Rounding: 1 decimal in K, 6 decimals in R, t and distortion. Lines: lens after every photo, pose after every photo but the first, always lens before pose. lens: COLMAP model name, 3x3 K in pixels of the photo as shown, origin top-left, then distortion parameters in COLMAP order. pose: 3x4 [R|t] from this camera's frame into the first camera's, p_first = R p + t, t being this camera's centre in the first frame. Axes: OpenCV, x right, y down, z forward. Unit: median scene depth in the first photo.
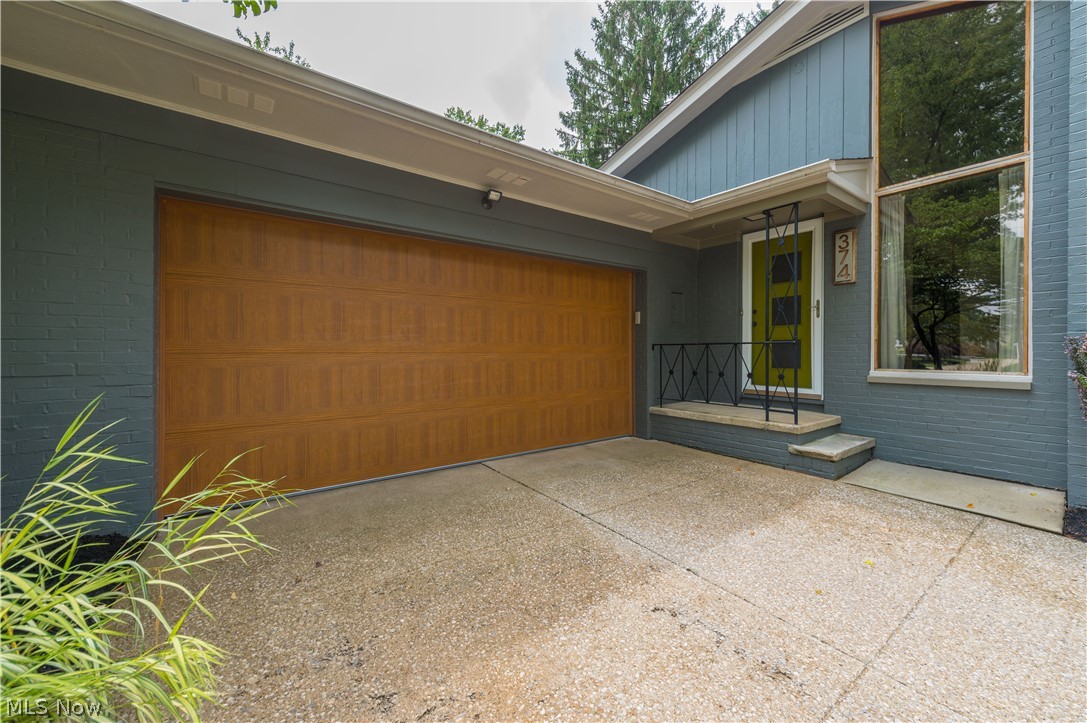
lens RADIAL K [[427.7, 0, 540.0], [0, 427.7, 351.9], [0, 0, 1]] dist [0.013857, -0.003462]
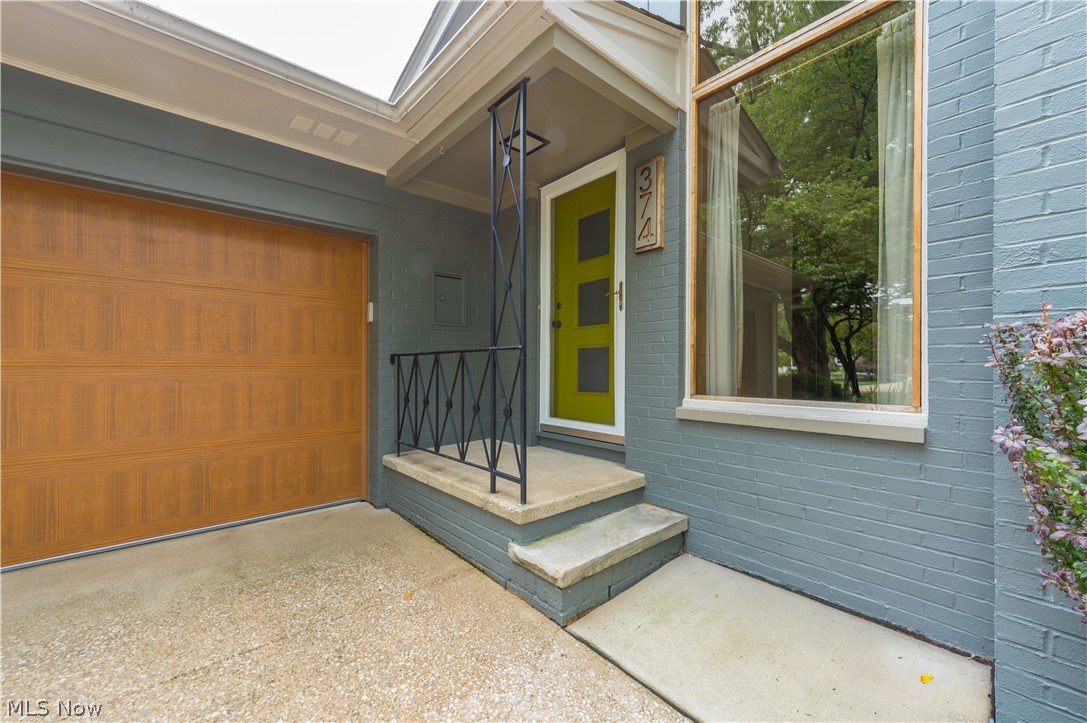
lens RADIAL K [[427.7, 0, 542.4], [0, 427.7, 366.9], [0, 0, 1]] dist [0.013857, -0.003462]
pose [[0.997166, 0.001375, 0.075221, 0.512804], [-0.001037, 0.999989, -0.004529, 0.003561], [-0.075226, 0.004438, 0.997157, 0.420285]]
